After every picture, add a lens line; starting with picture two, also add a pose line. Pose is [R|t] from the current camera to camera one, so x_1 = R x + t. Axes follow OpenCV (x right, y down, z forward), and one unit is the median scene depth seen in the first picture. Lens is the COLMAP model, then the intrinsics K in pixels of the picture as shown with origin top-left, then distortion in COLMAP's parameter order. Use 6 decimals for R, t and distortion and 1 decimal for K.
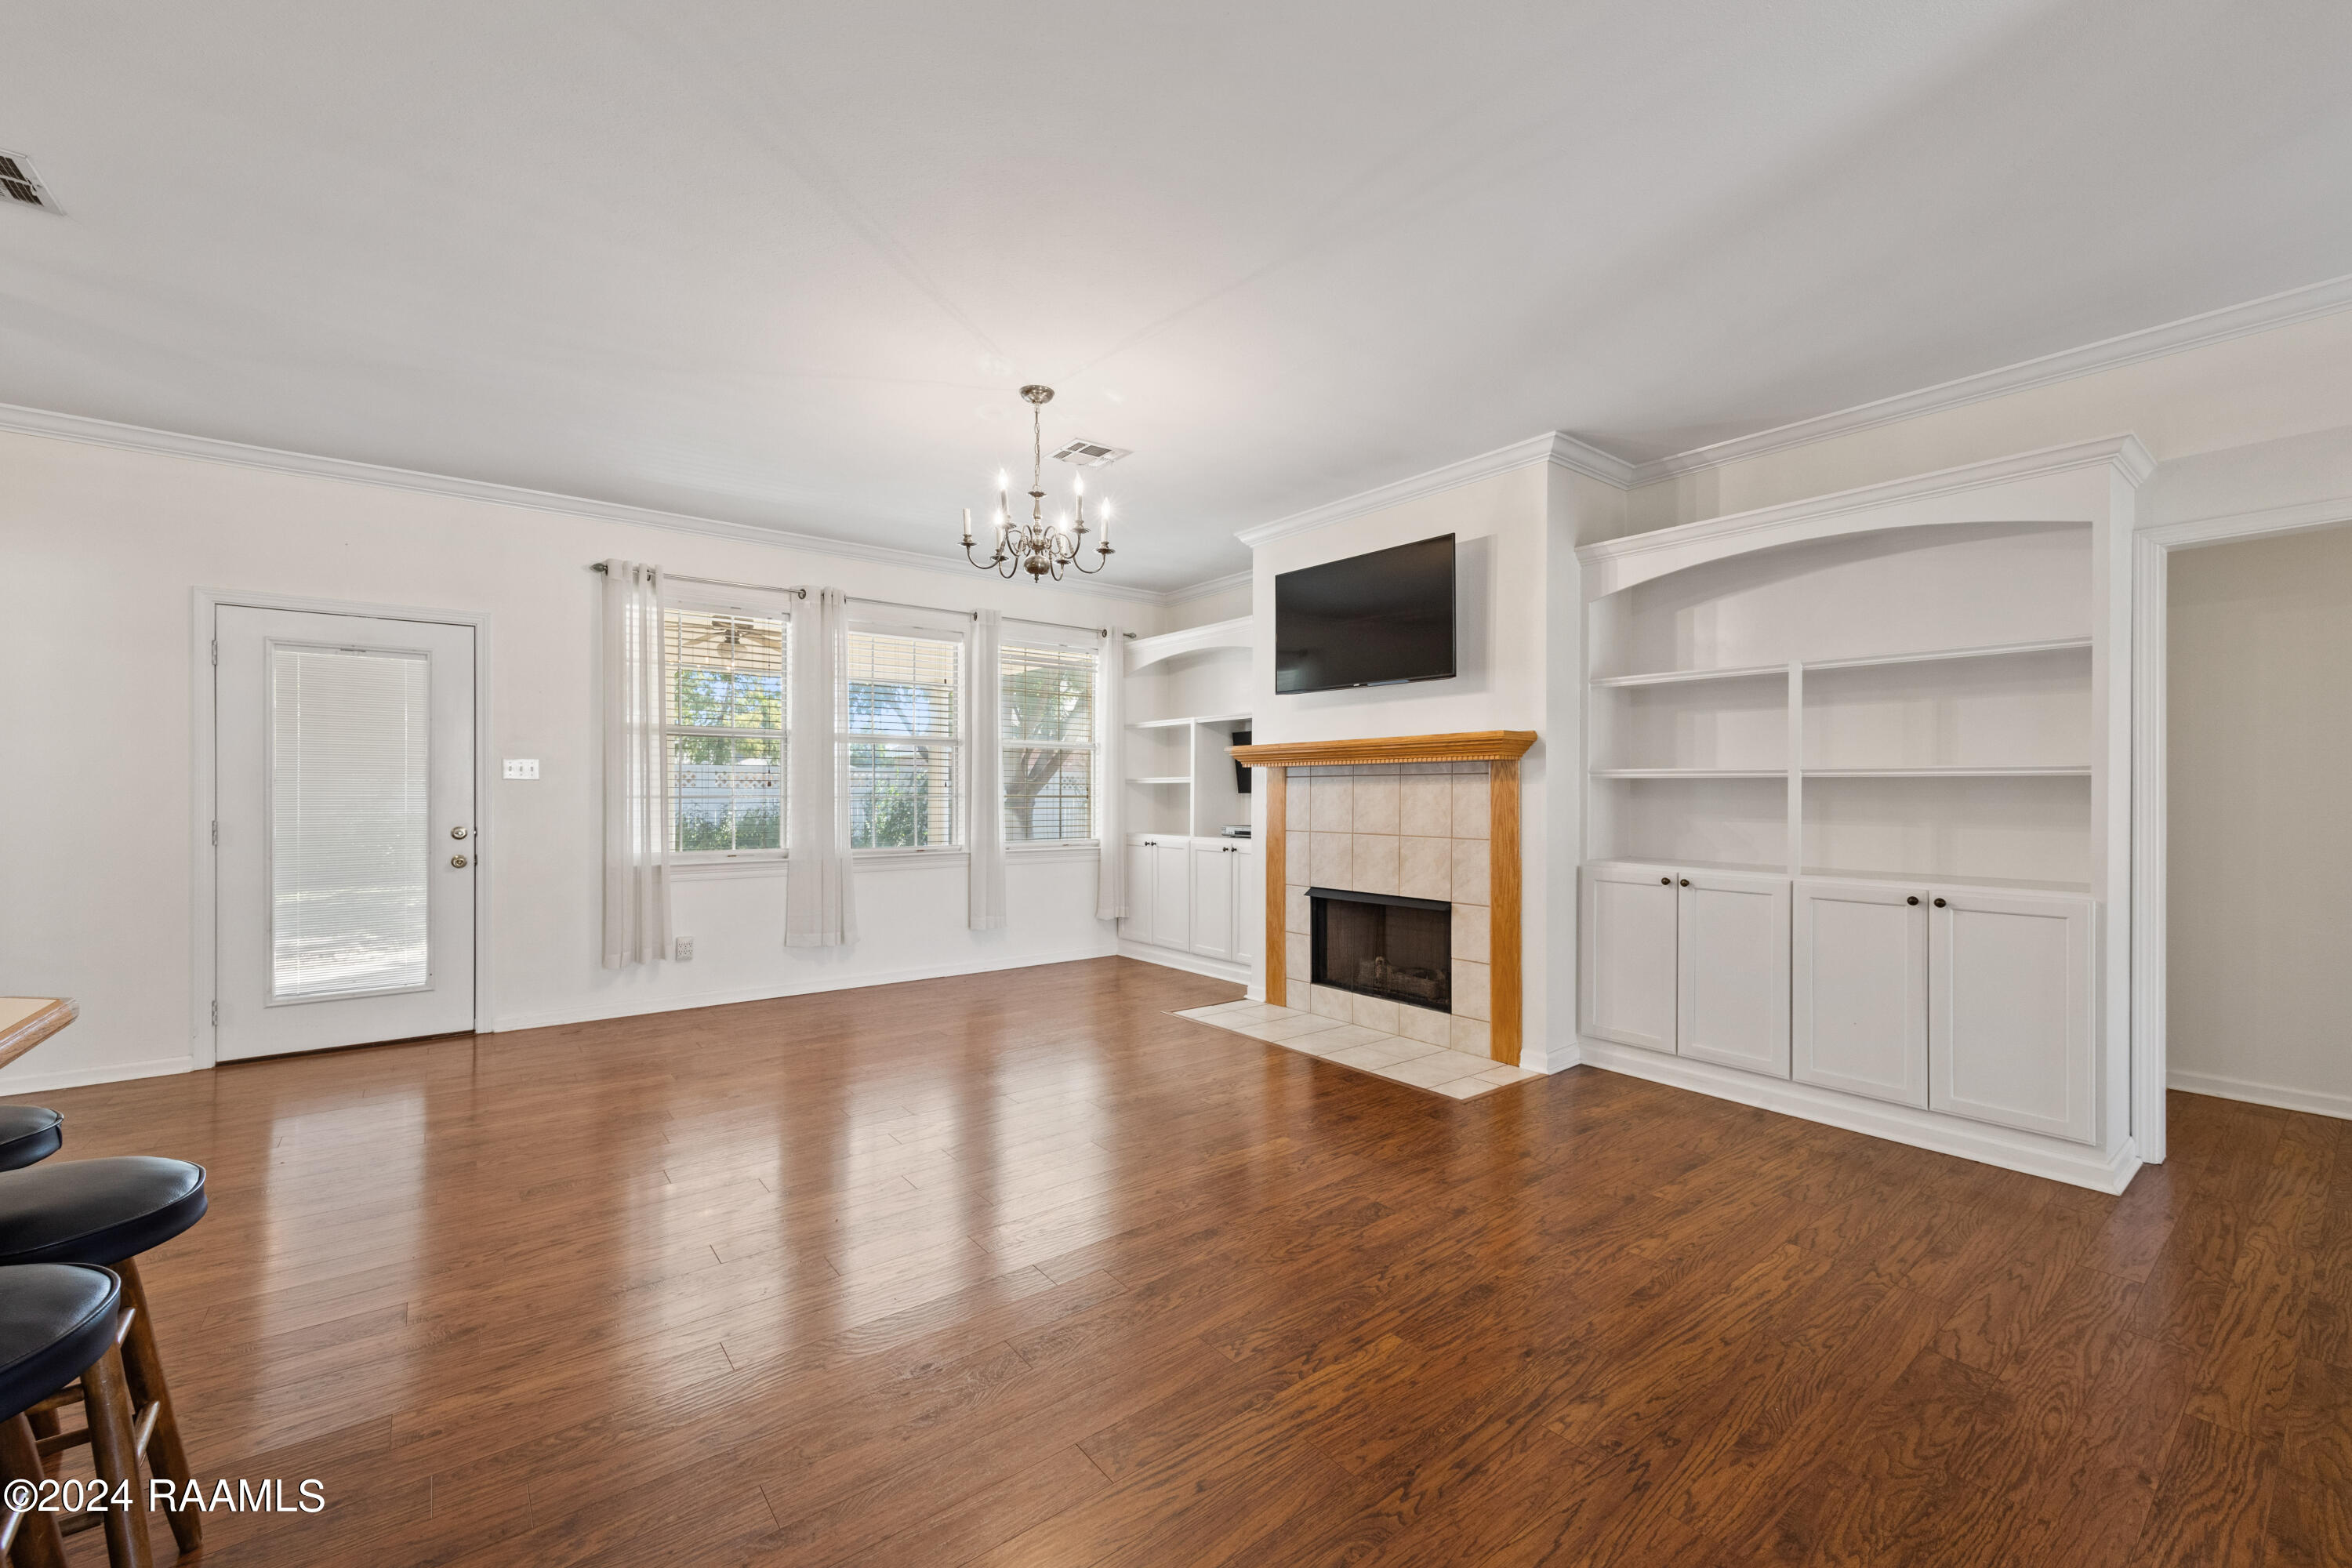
lens RADIAL K [[939.1, 0, 1169.4], [0, 939.1, 794.3], [0, 0, 1]] dist [0.003484, 0.000283]
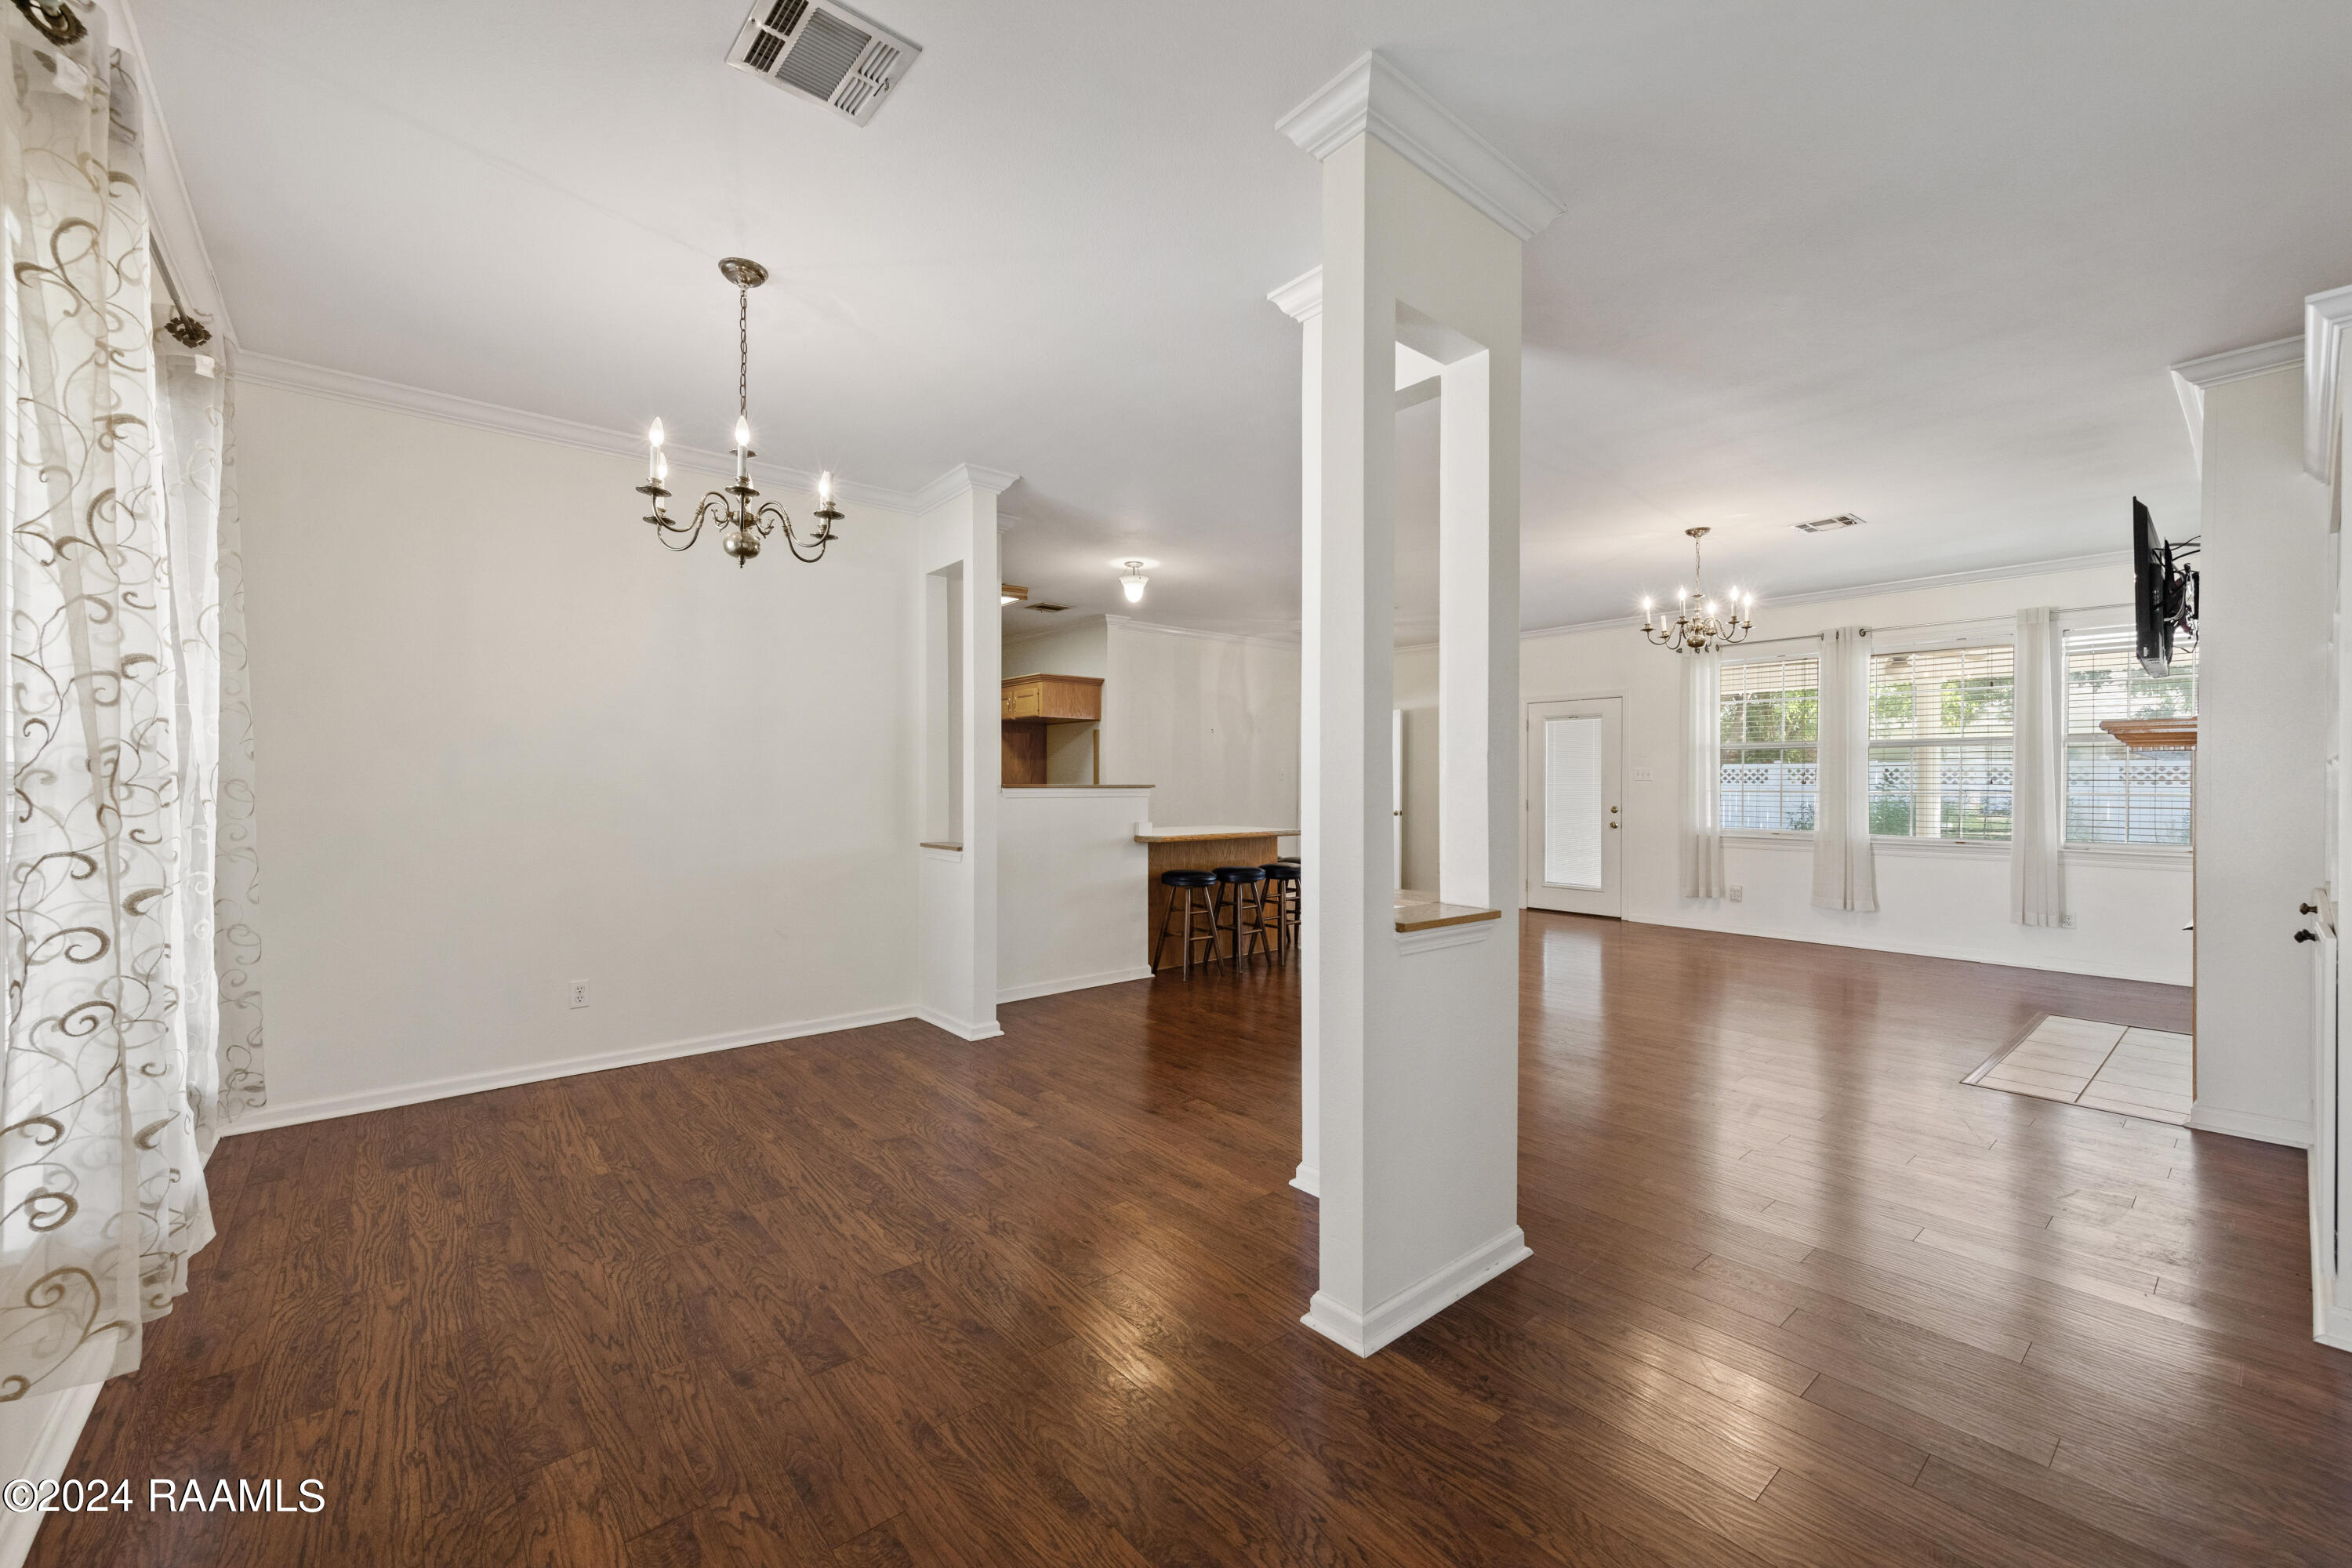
lens RADIAL K [[939.1, 0, 1172.4], [0, 939.1, 785.4], [0, 0, 1]] dist [0.003484, 0.000283]
pose [[0.042645, -0.000380, -0.999090, 0.965161], [-0.008507, 0.999964, -0.000743, 0.002206], [0.999054, 0.008531, 0.042640, 0.049826]]
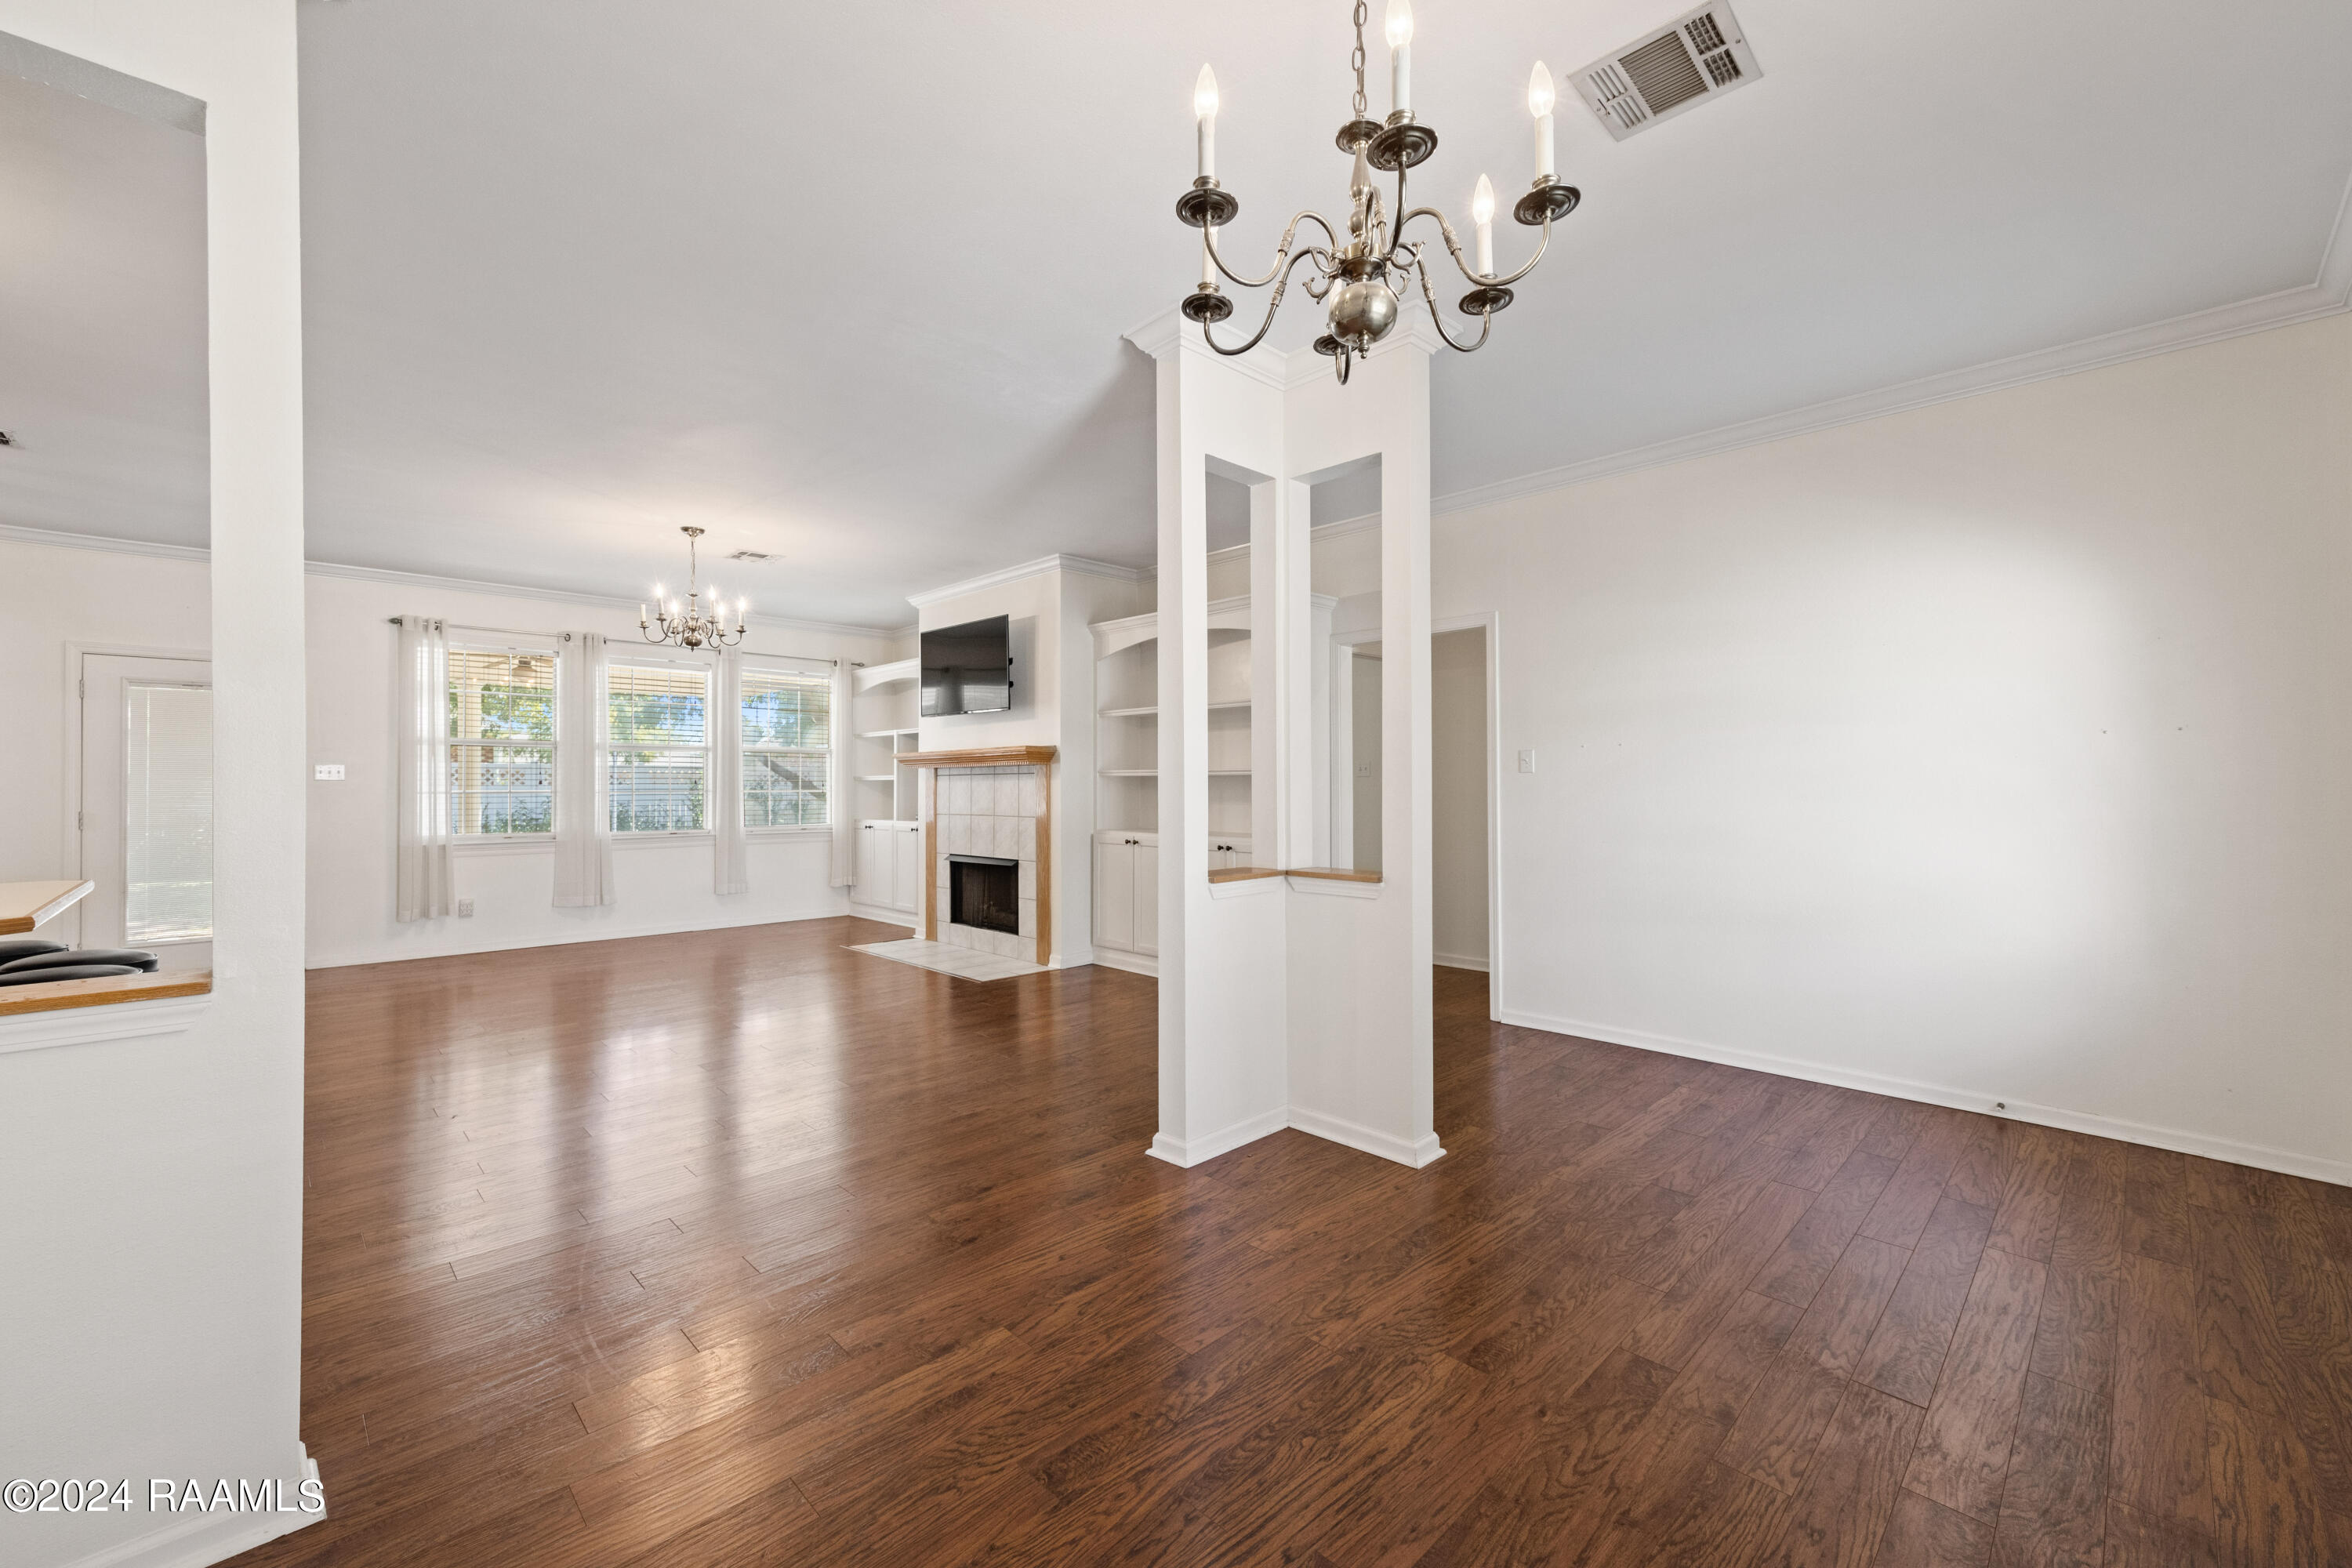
lens RADIAL K [[939.1, 0, 1174.9], [0, 939.1, 776.9], [0, 0, 1]] dist [0.003484, 0.000283]
pose [[0.993082, -0.004181, 0.117348, 0.326357], [0.005757, 0.999898, -0.013095, 0.004003], [-0.117282, 0.013680, 0.993004, -0.441265]]
